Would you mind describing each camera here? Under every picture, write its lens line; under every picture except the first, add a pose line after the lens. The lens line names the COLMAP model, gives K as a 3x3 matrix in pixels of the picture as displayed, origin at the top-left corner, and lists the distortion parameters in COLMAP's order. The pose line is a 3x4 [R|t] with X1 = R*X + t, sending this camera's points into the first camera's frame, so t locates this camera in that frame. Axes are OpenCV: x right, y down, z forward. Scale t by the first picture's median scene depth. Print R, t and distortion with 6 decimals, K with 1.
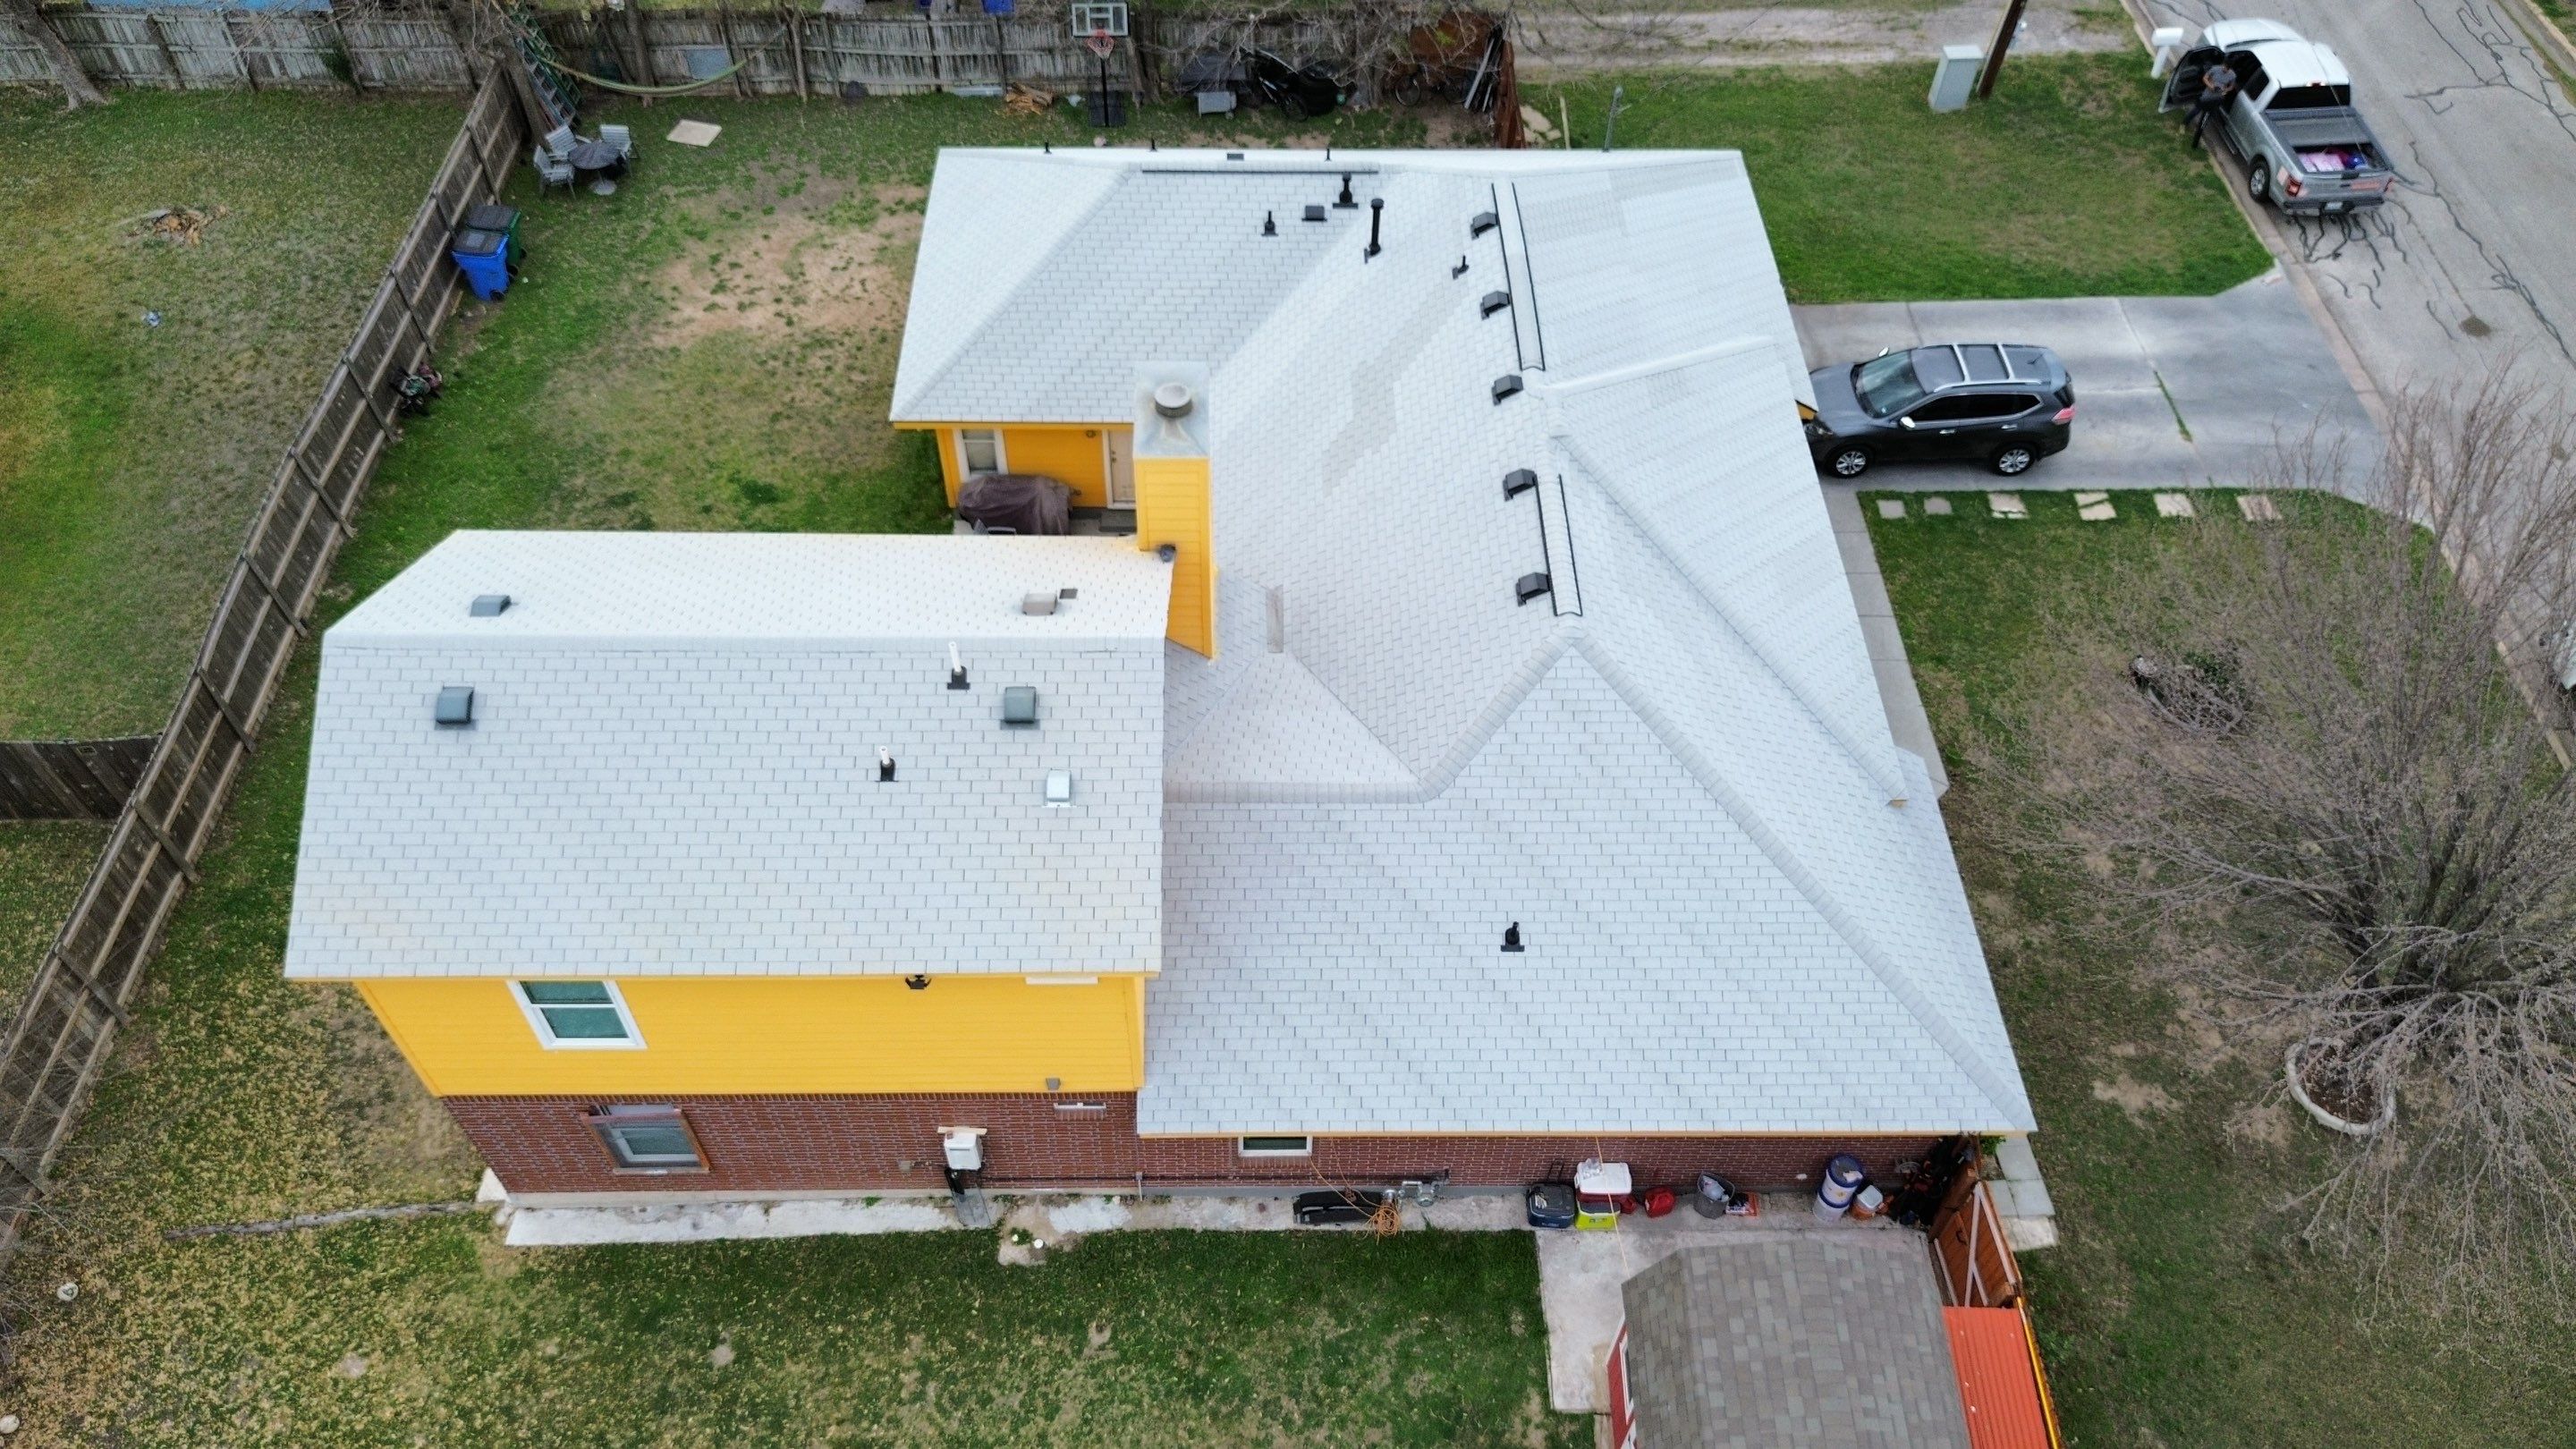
lens RADIAL K [[1861.0, 0, 1276.0], [0, 1861.0, 710.3], [0, 0, 1]] dist [0.091773, -0.128148]
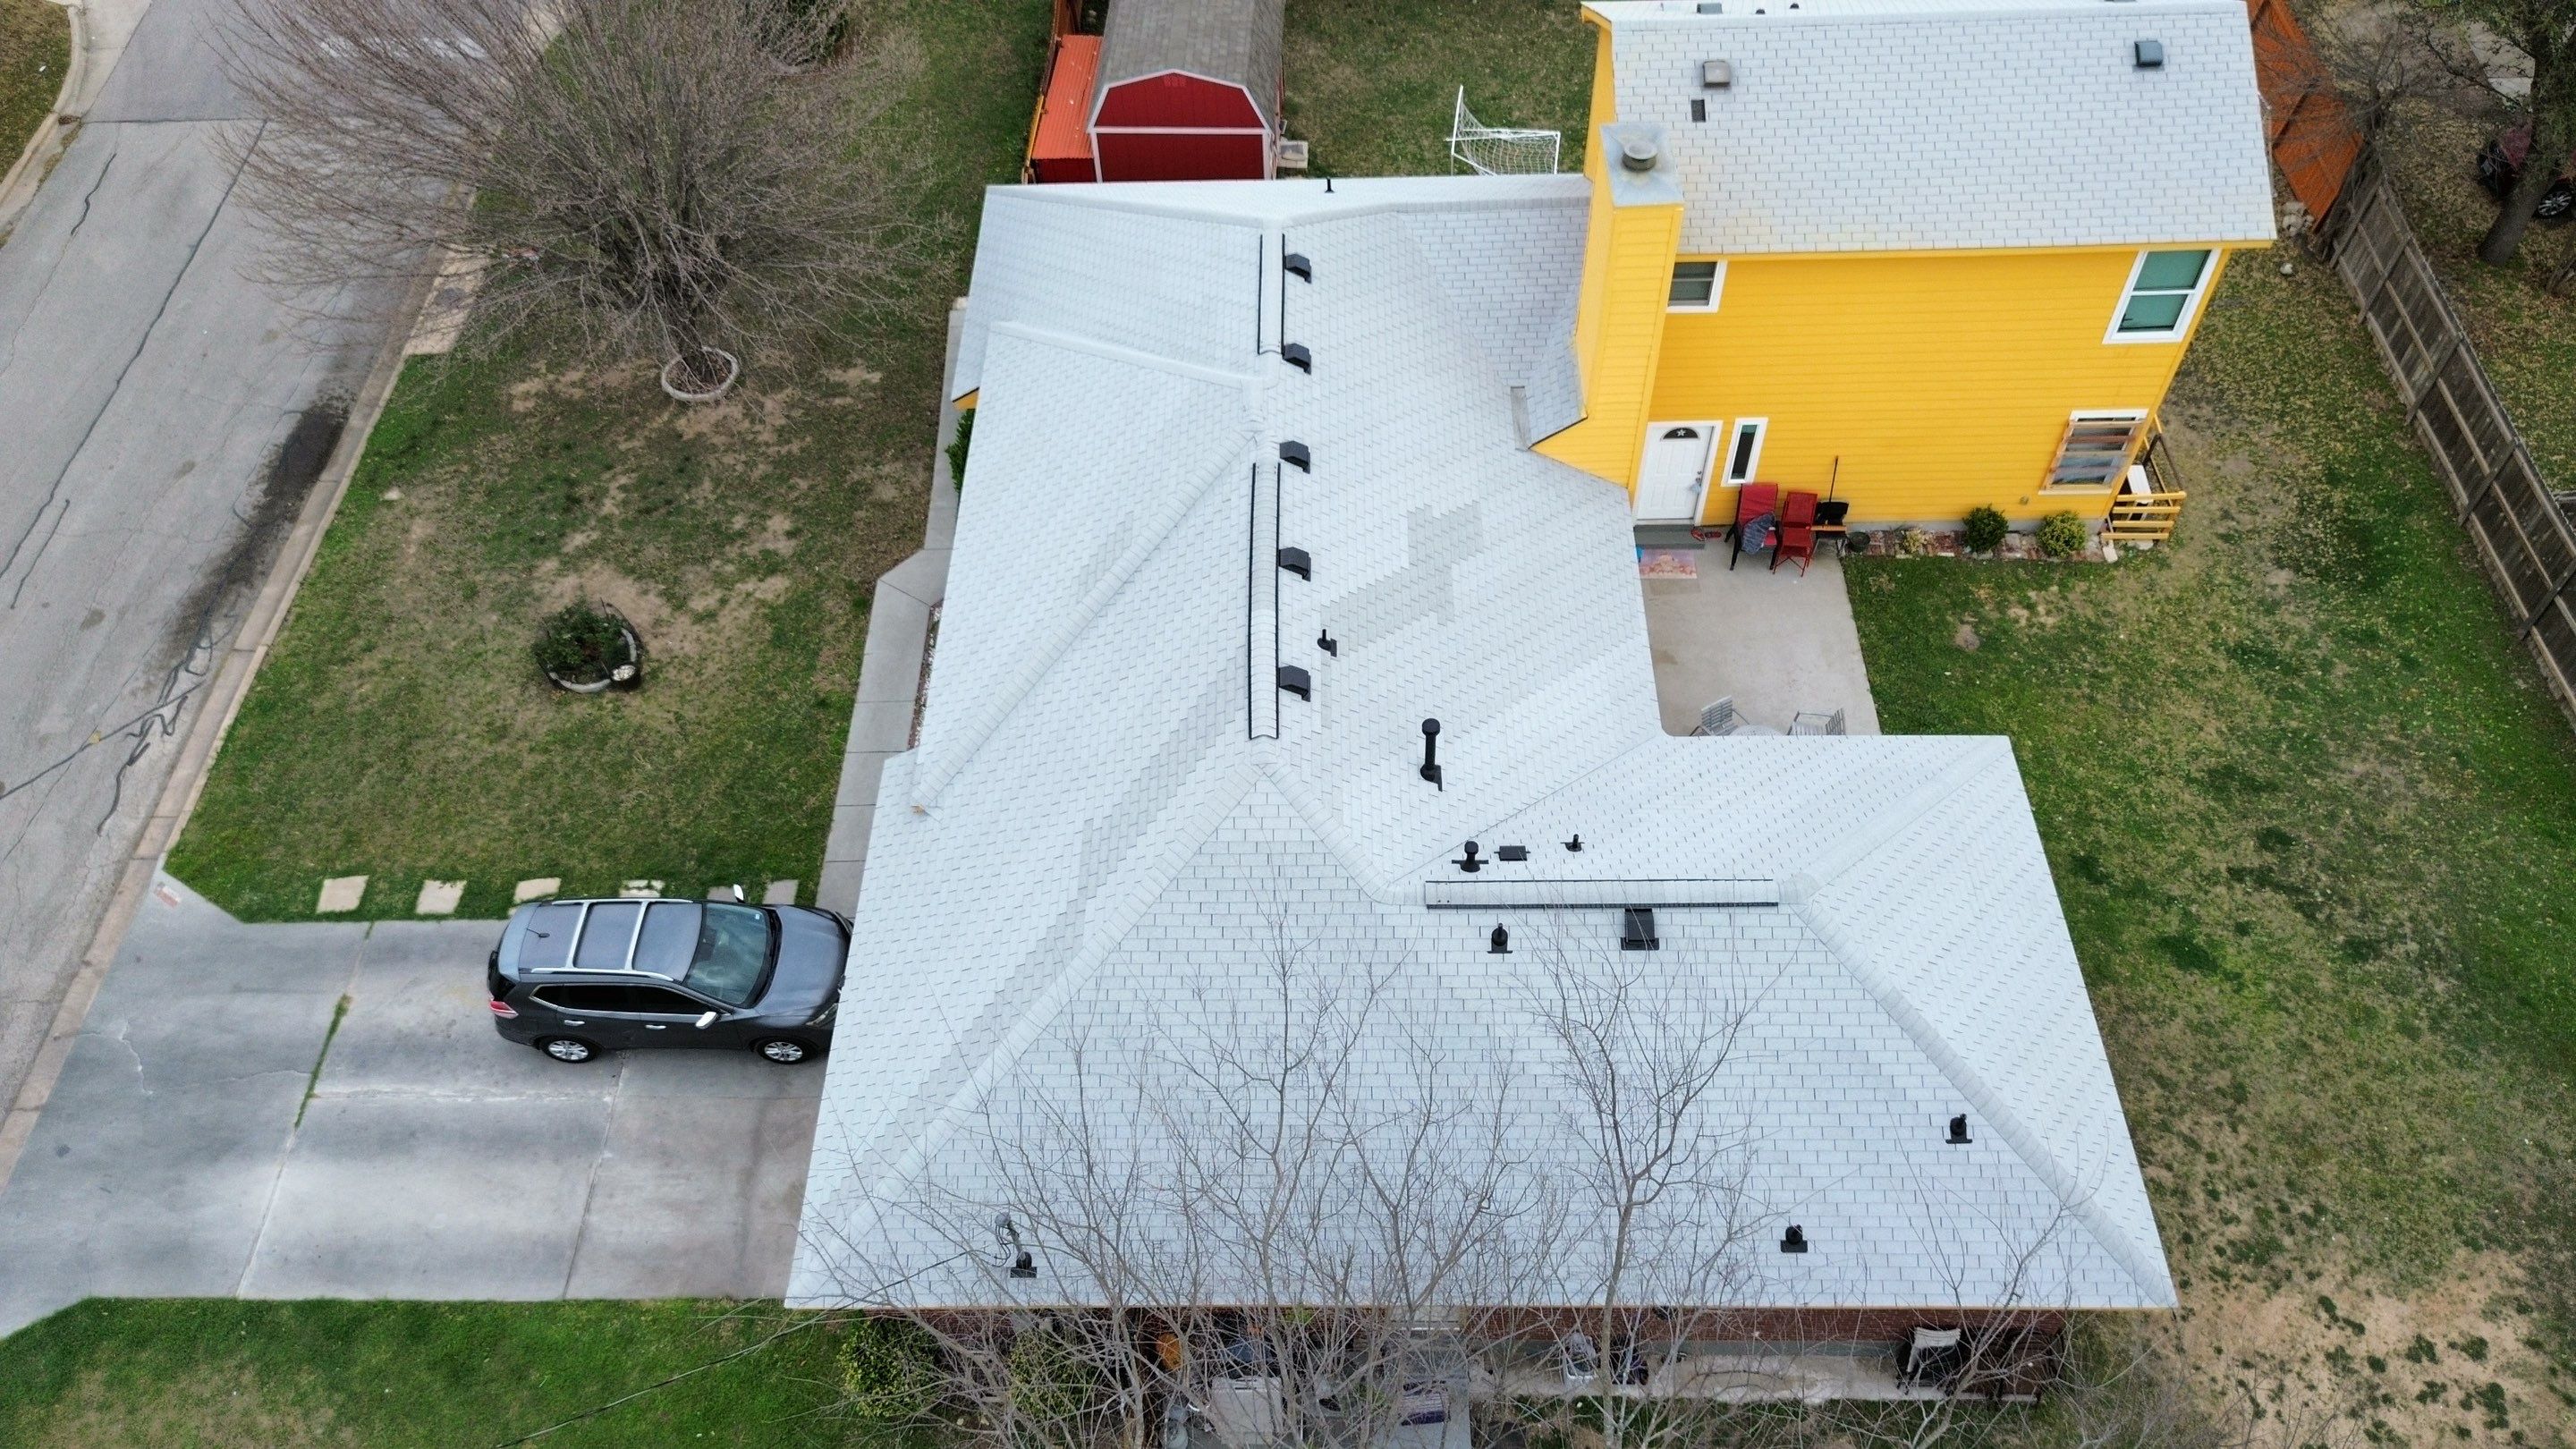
lens RADIAL K [[1902.3, 0, 1307.8], [0, 1902.3, 674.4], [0, 0, 1]] dist [0.043287, -0.007414]
pose [[-0.999867, -0.002524, 0.016091, 0.096548], [0.016286, -0.168925, 0.985494, -1.072051], [0.000230, 0.985626, 0.168944, 0.893698]]
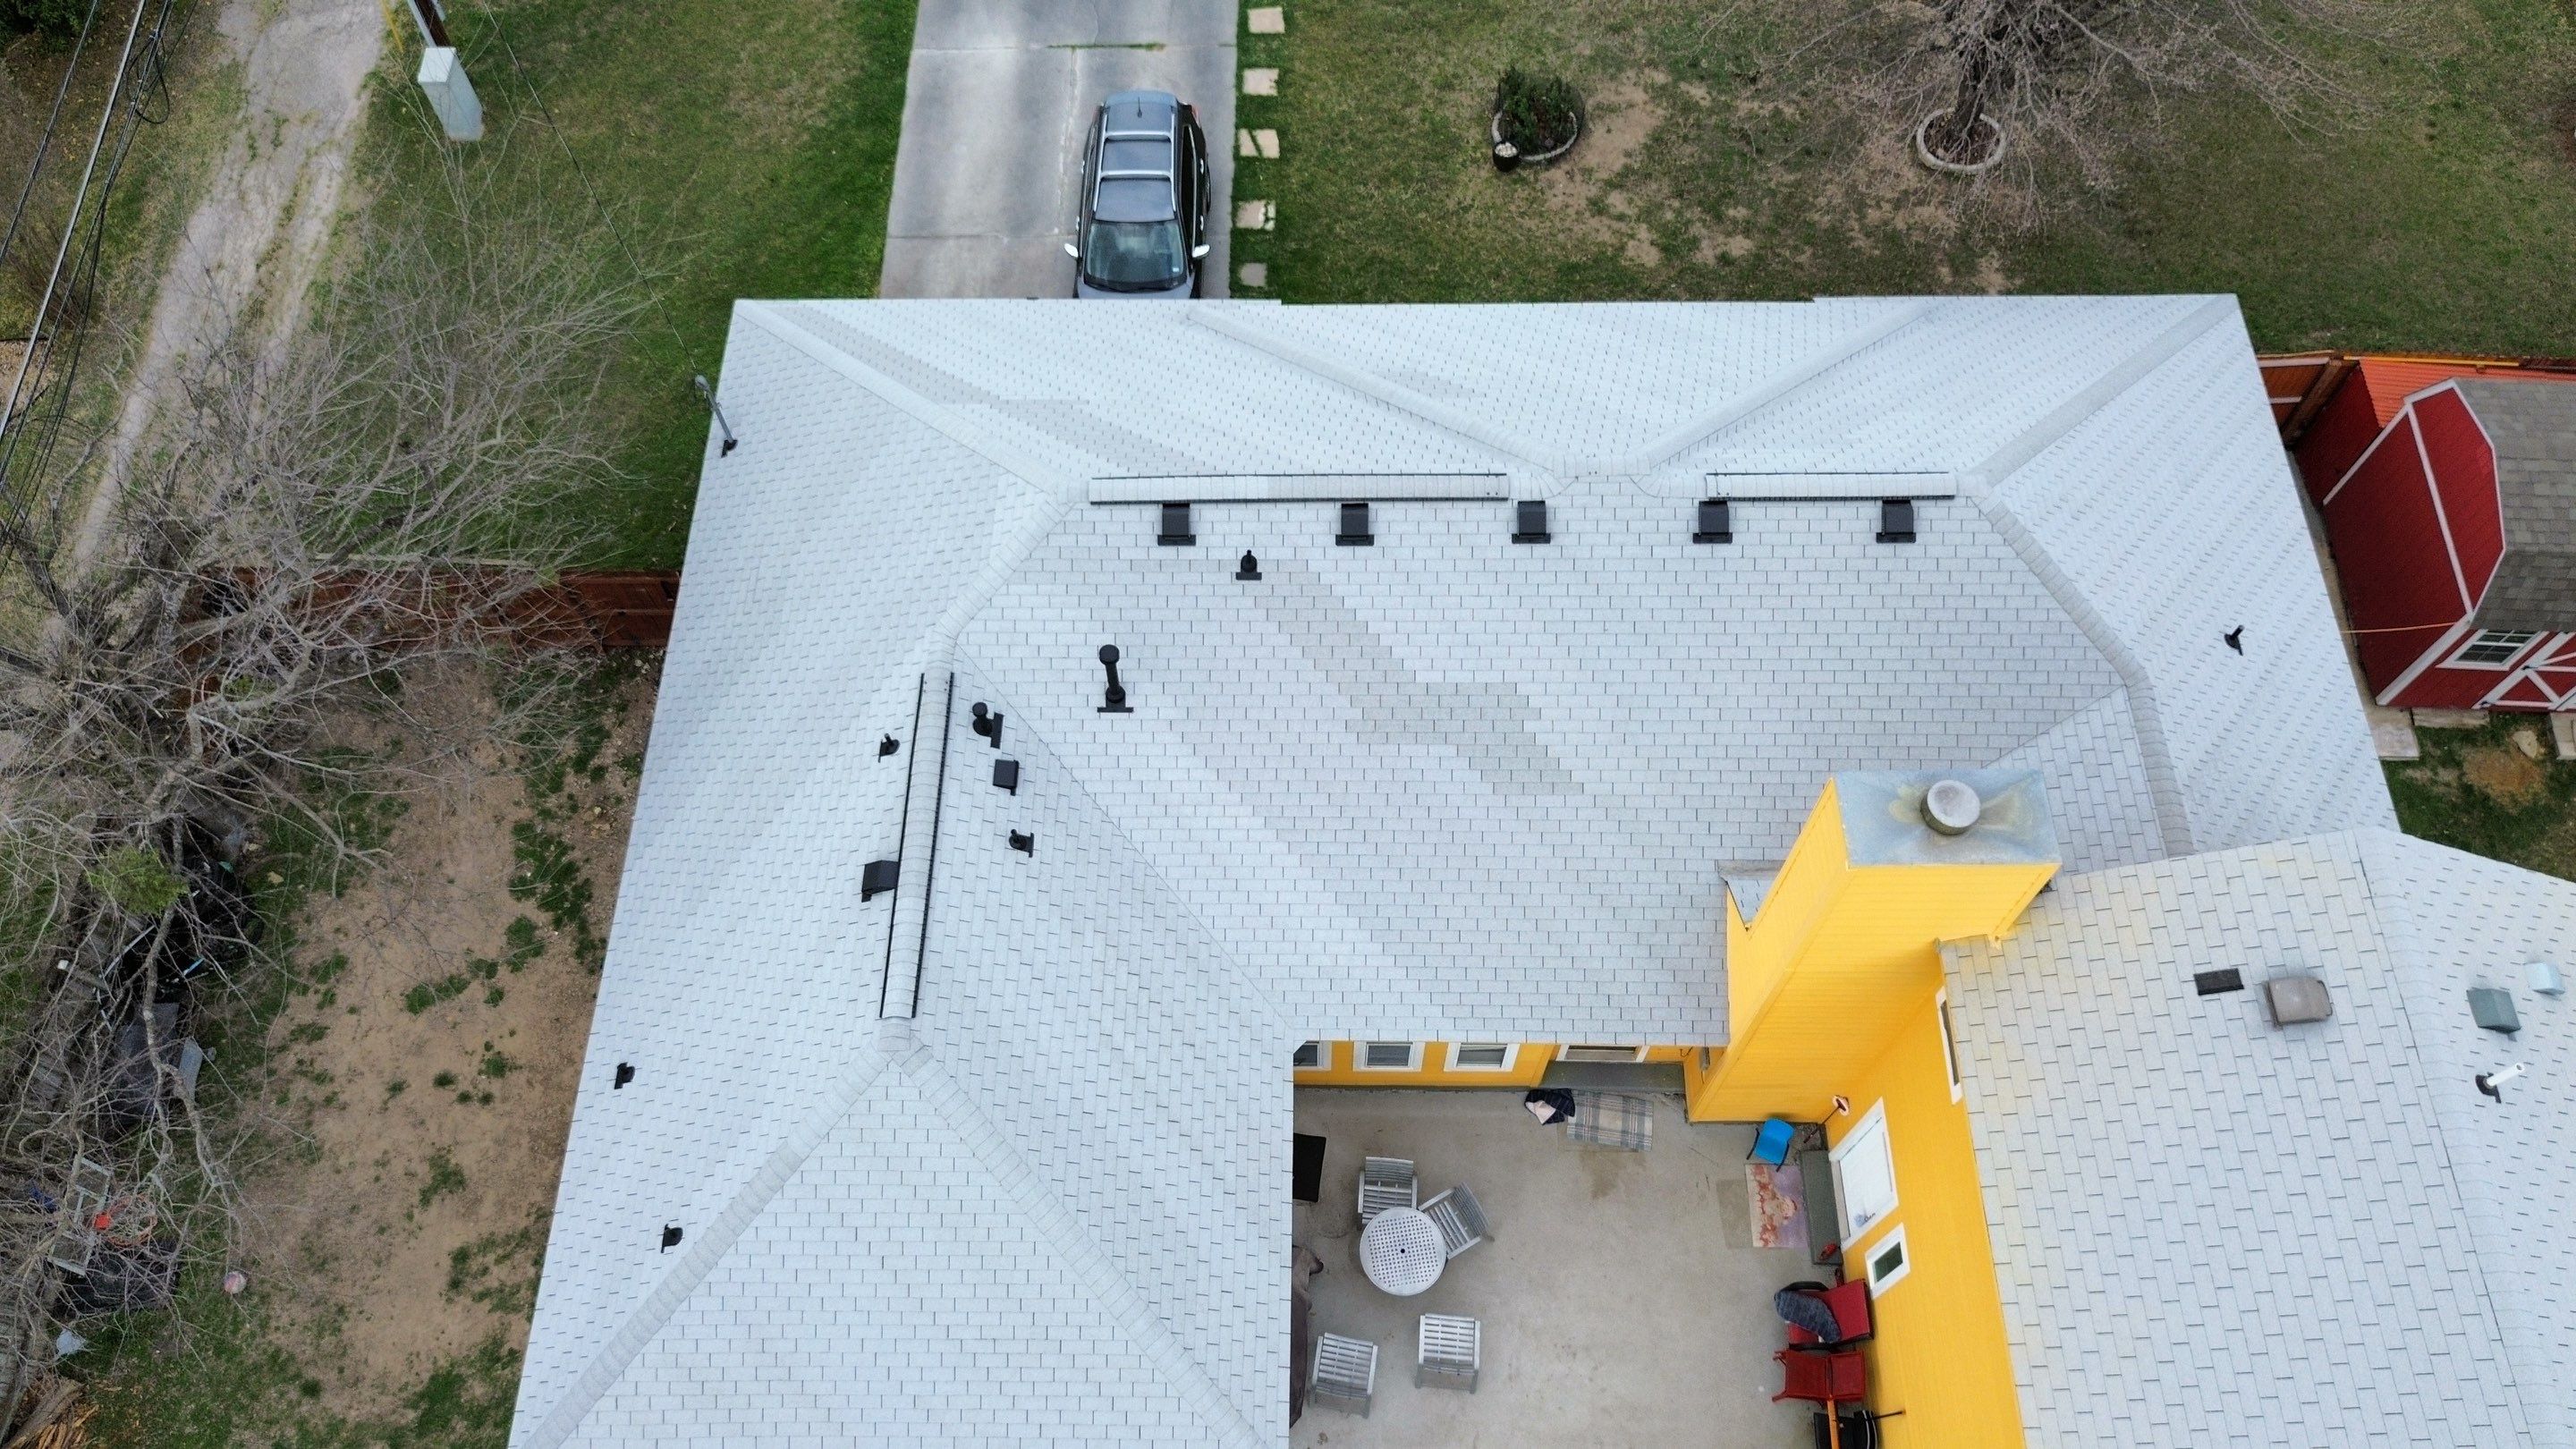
lens RADIAL K [[1861.0, 0, 1276.0], [0, 1861.0, 710.3], [0, 0, 1]] dist [0.091773, -0.128148]
pose [[0.021294, -0.883846, 0.467293, -0.289361], [0.769091, 0.313117, 0.557186, -0.622291], [-0.638784, 0.347526, 0.686426, 0.533661]]
